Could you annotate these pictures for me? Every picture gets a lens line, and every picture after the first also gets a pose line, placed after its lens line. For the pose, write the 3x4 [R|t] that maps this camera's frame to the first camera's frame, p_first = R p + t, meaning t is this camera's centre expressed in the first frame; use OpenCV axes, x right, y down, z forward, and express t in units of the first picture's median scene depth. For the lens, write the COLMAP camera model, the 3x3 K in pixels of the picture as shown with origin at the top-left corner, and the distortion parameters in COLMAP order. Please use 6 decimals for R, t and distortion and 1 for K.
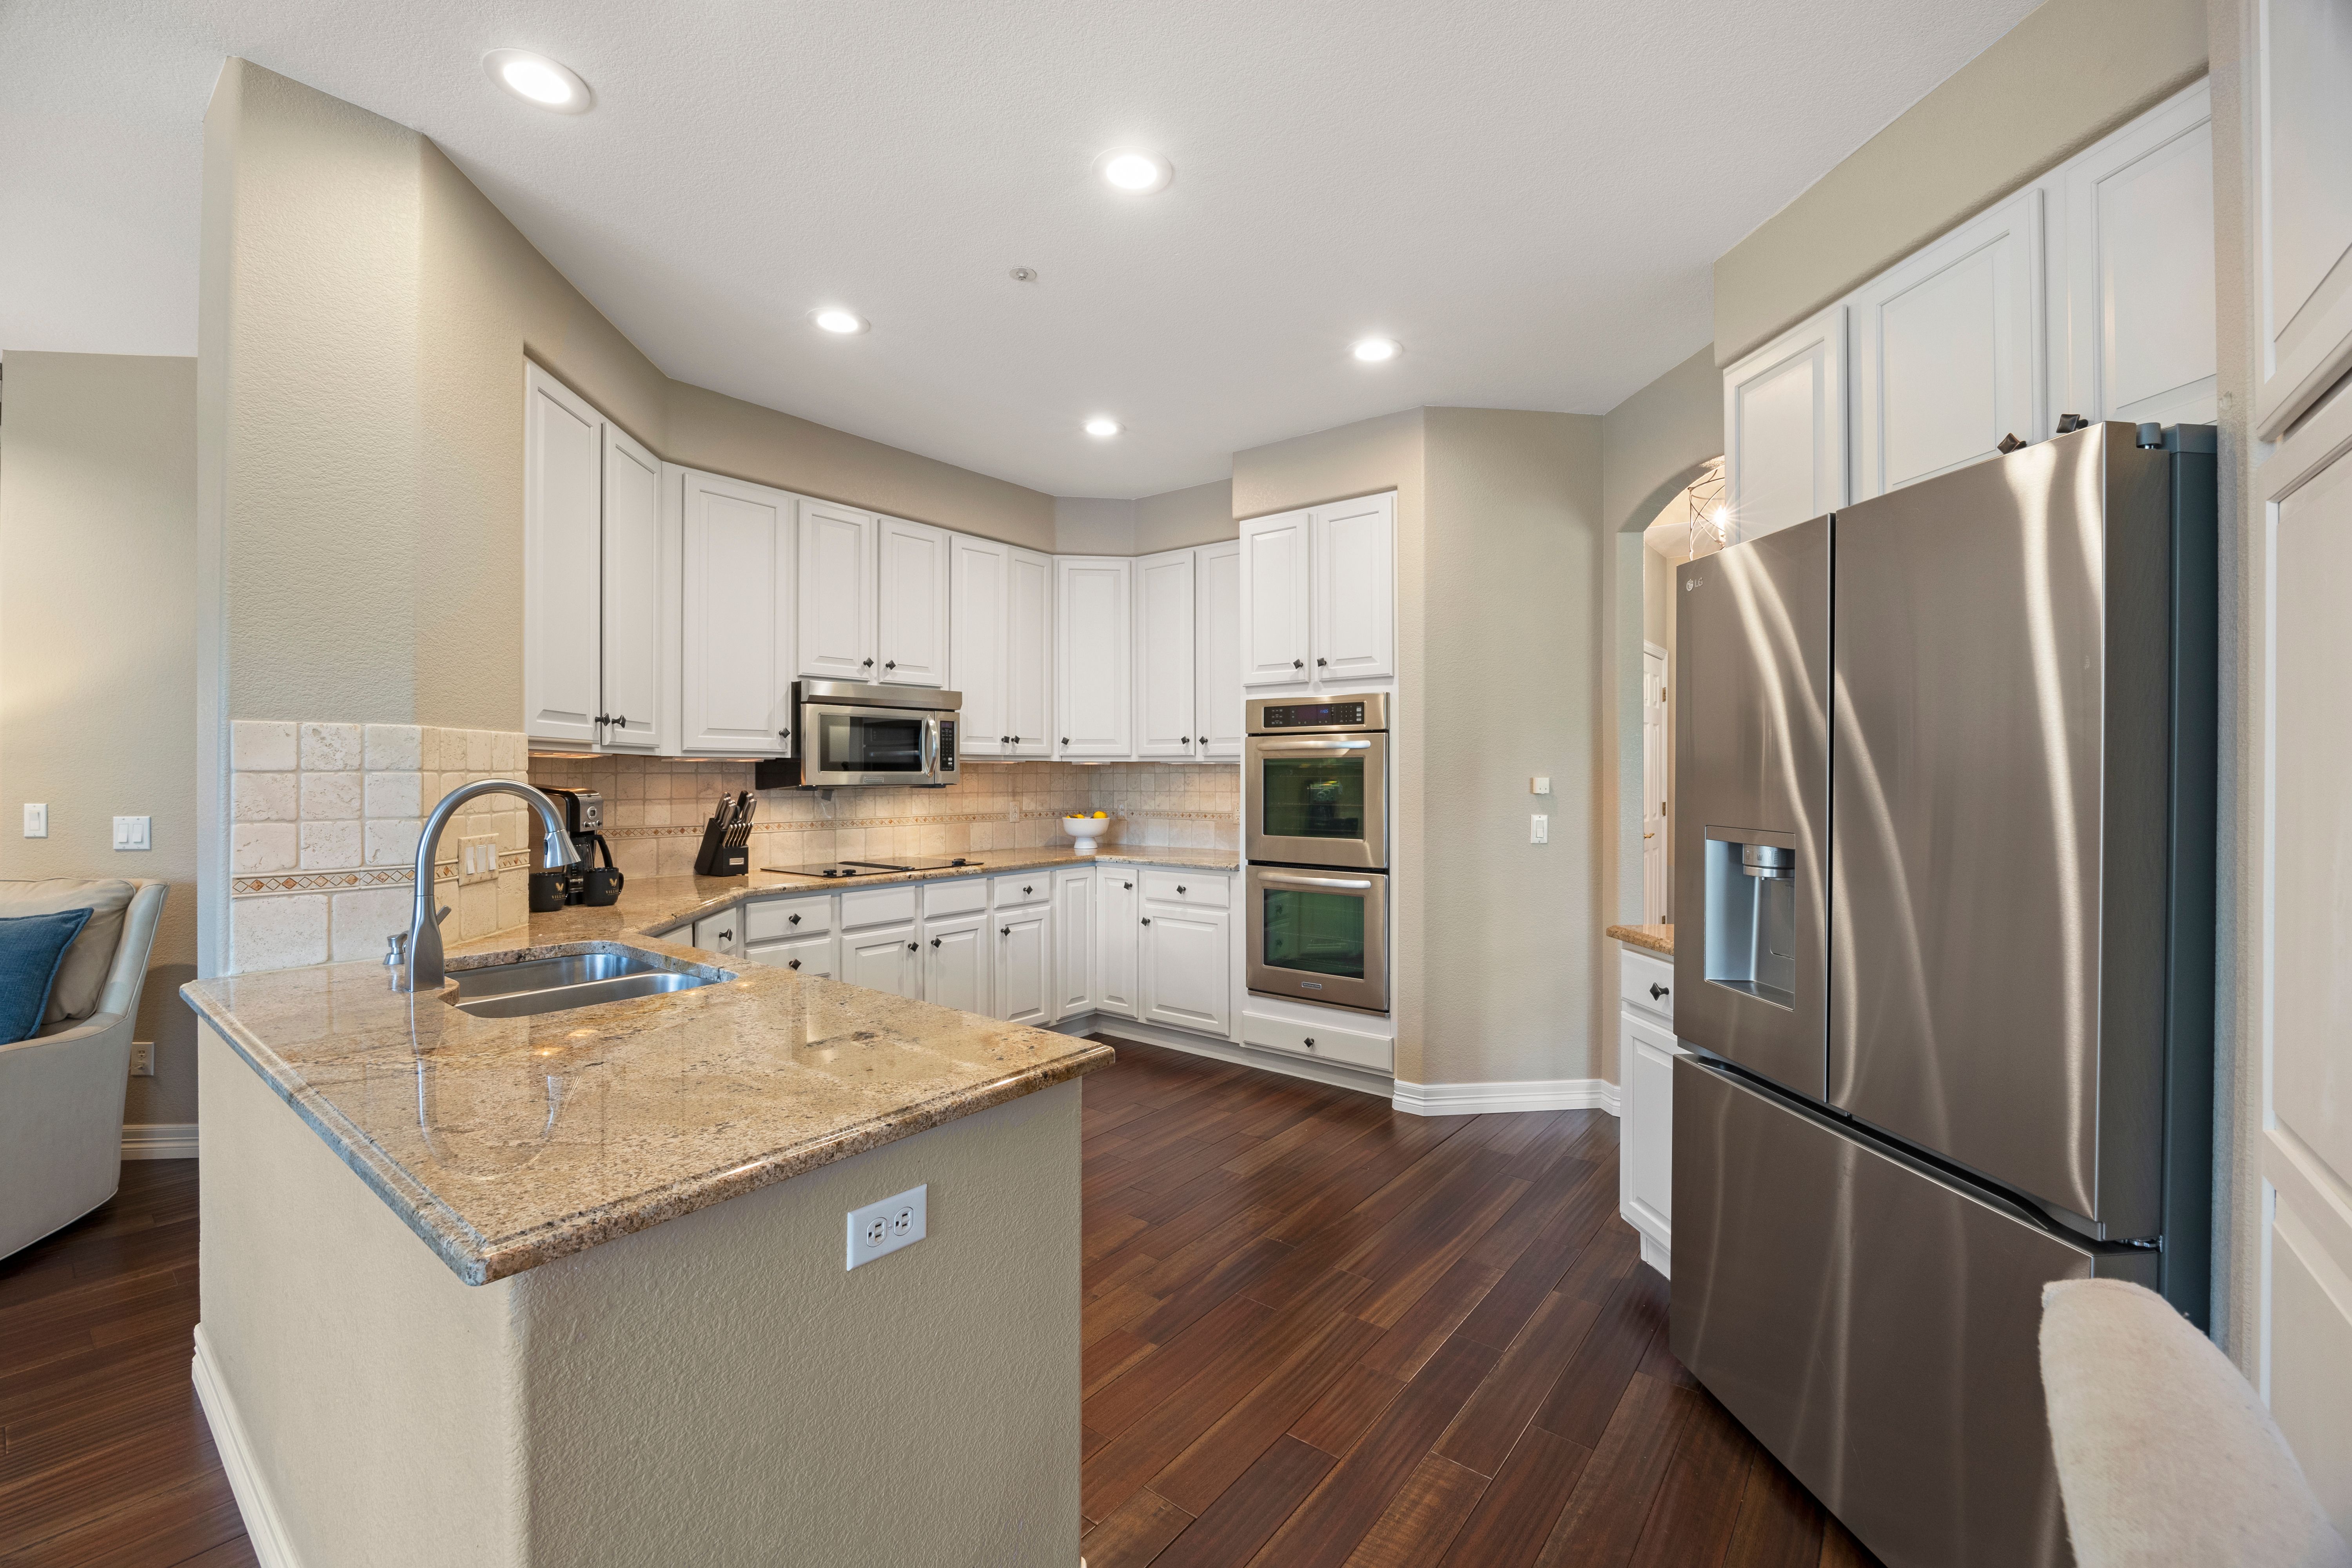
lens RADIAL K [[973.4, 0, 1184.5], [0, 973.4, 777.6], [0, 0, 1]] dist [-0.019741, 0.000239]
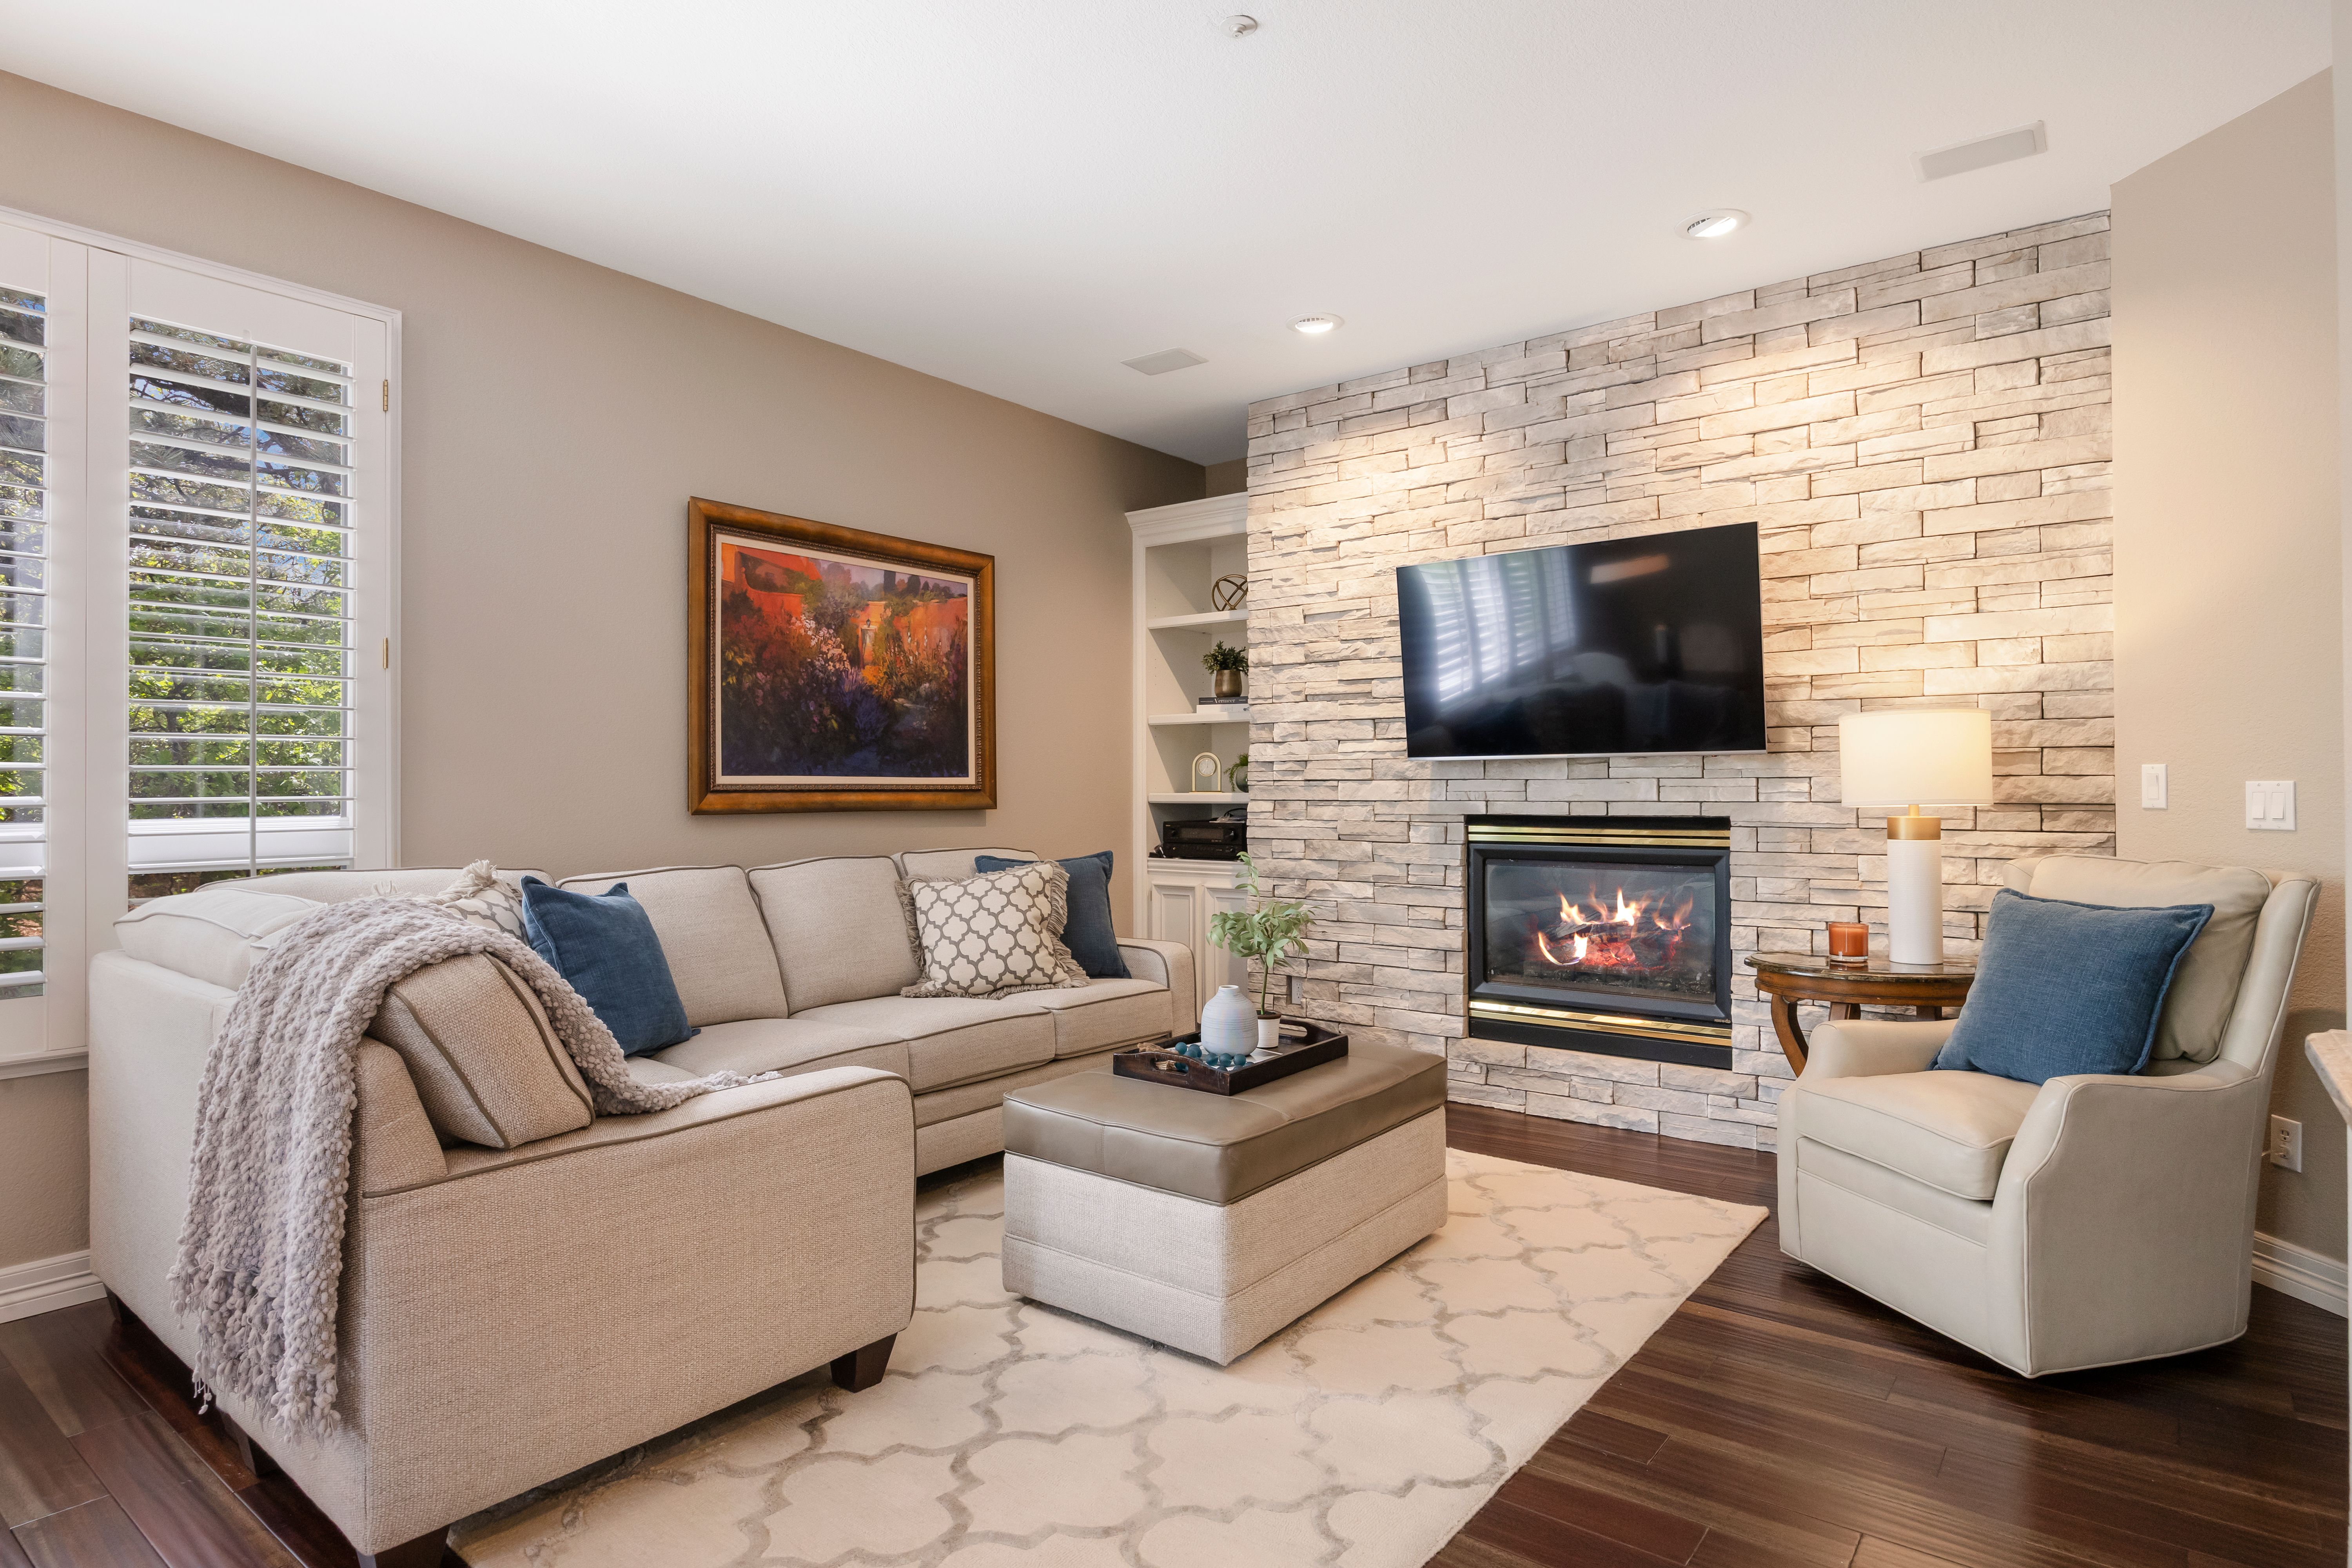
lens RADIAL K [[1265.1, 0, 1174.9], [0, 1265.1, 779.1], [0, 0, 1]] dist [-0.001598, -0.004629]
pose [[0.002148, -0.007553, -0.999969, -0.160597], [-0.003334, 0.999966, -0.007560, 0.037629], [0.999992, 0.003350, 0.002123, 0.165343]]
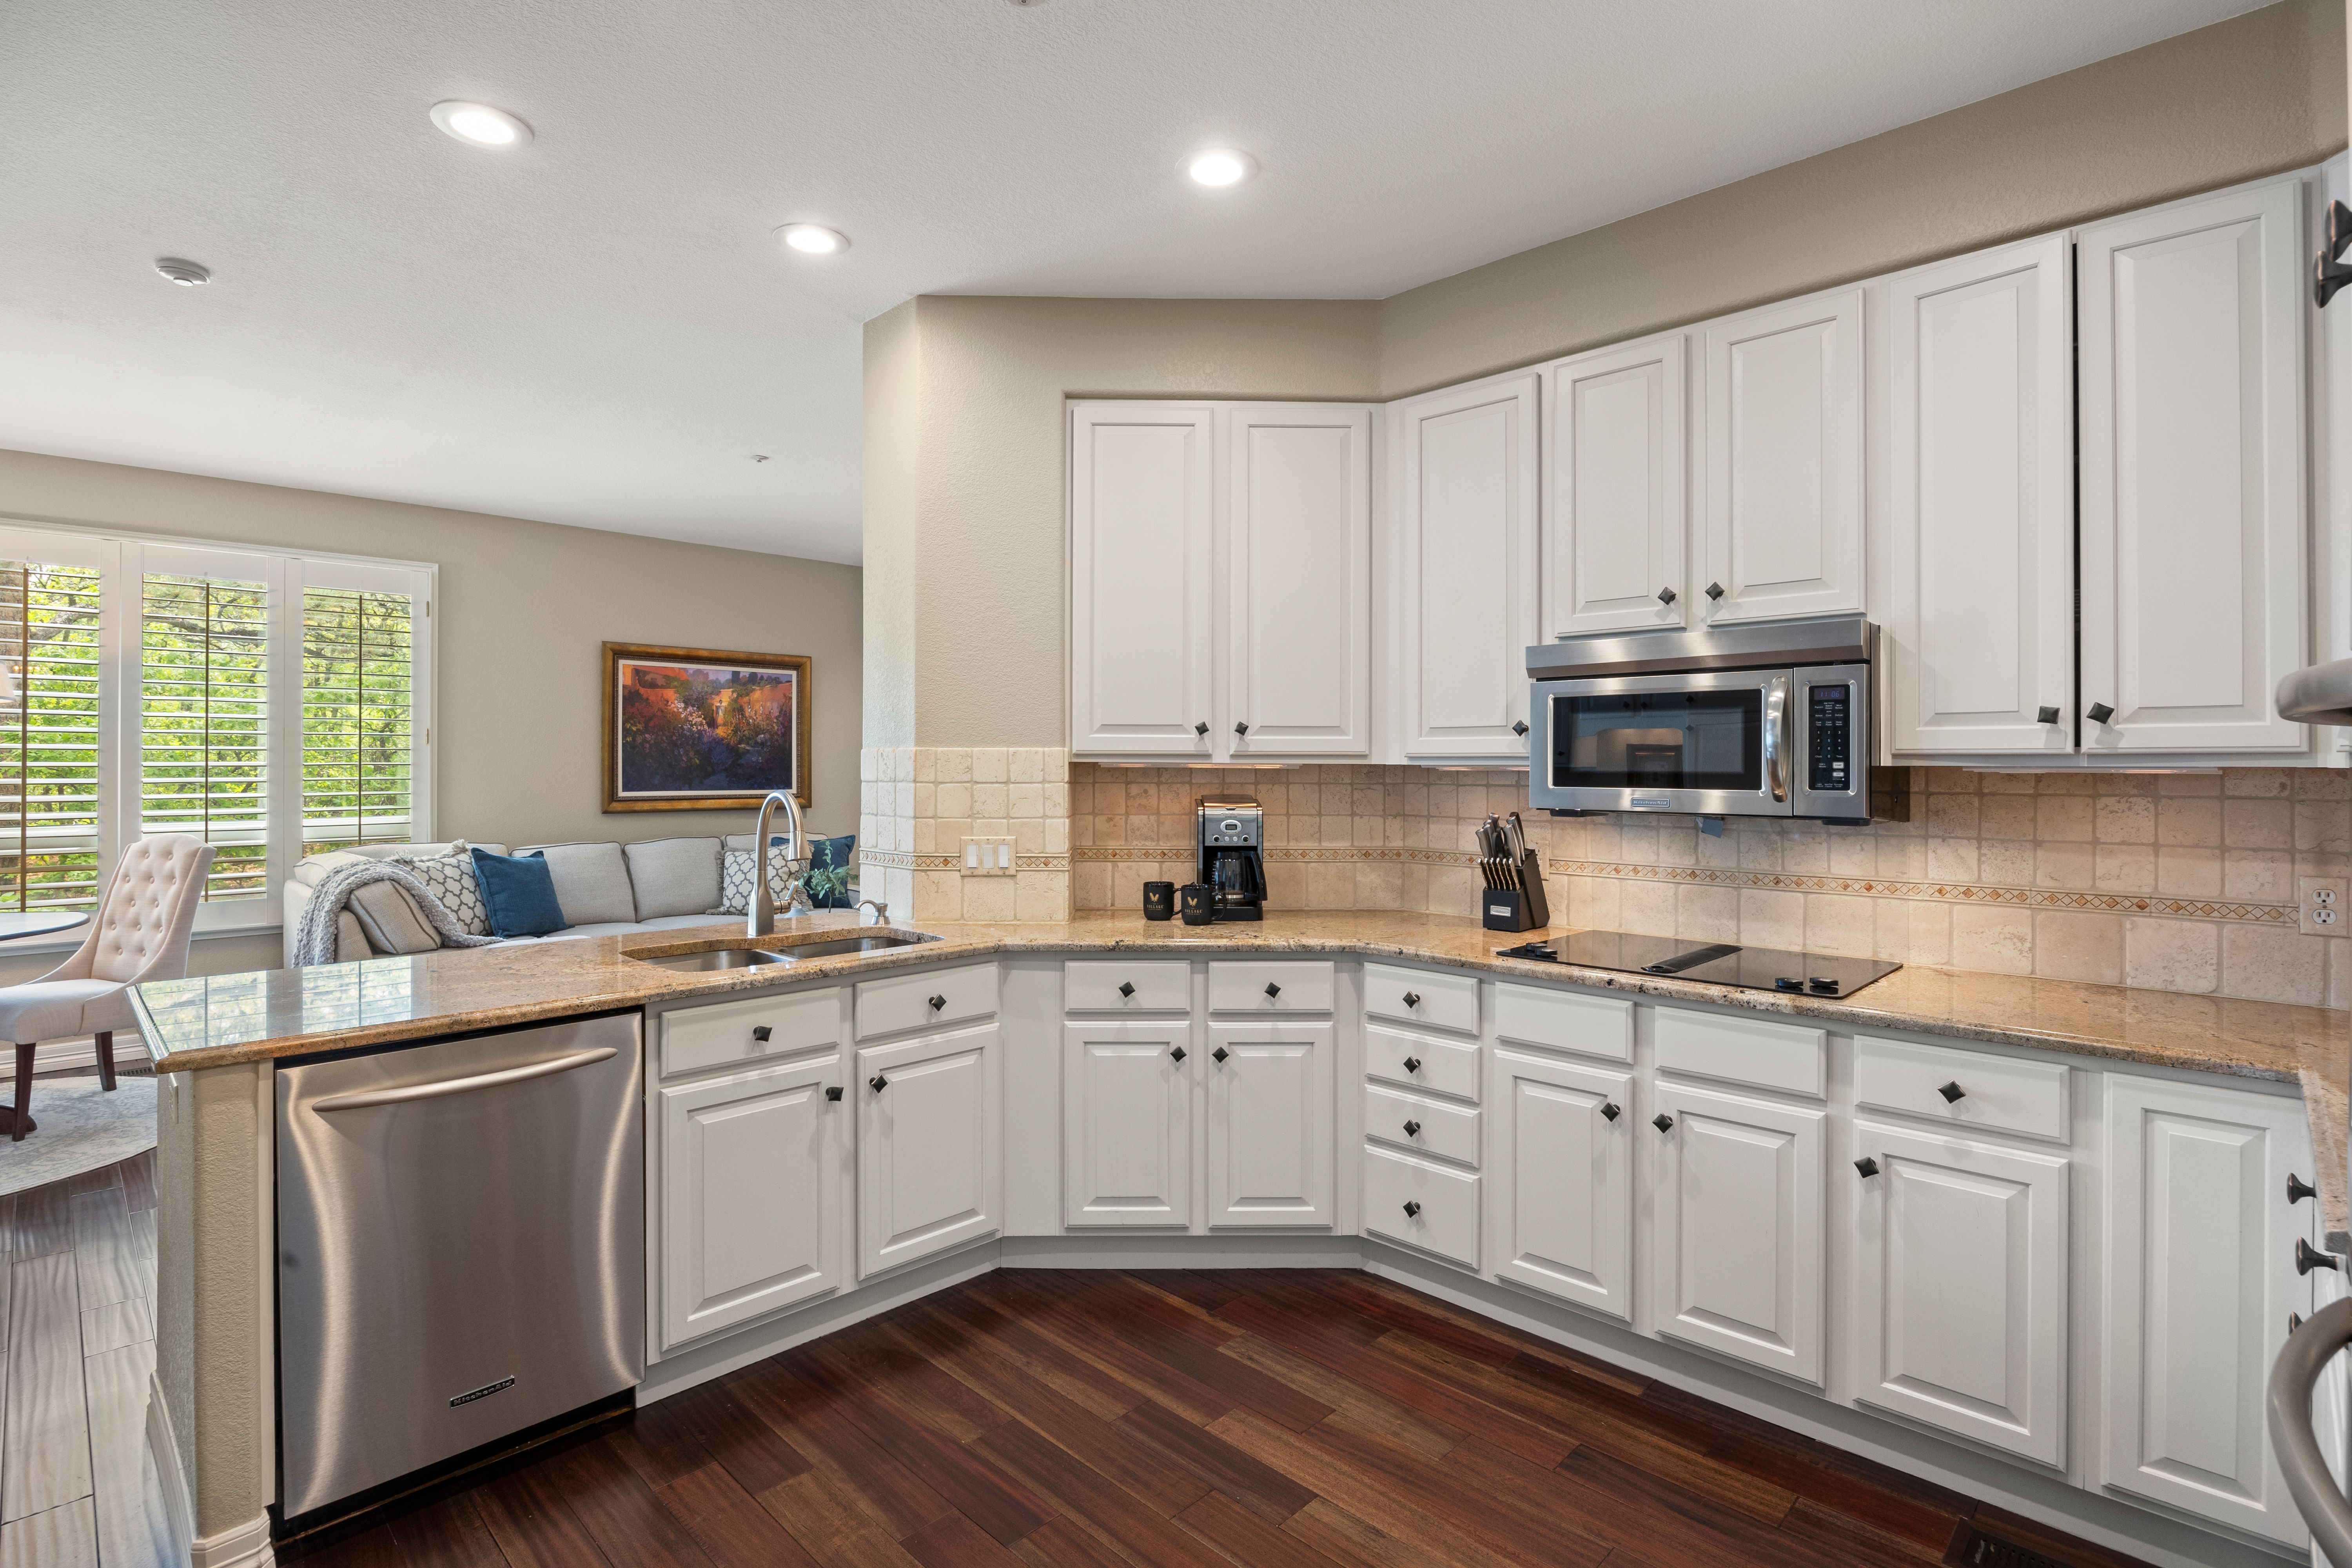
lens RADIAL K [[1132.7, 0, 1174.2], [0, 1132.7, 759.5], [0, 0, 1]] dist [-0.011927, 0.000937]
pose [[-0.114504, -0.003933, -0.993415, 0.356169], [-0.007981, 0.999964, -0.003039, -0.018435], [0.993391, 0.007580, -0.114531, 0.773848]]
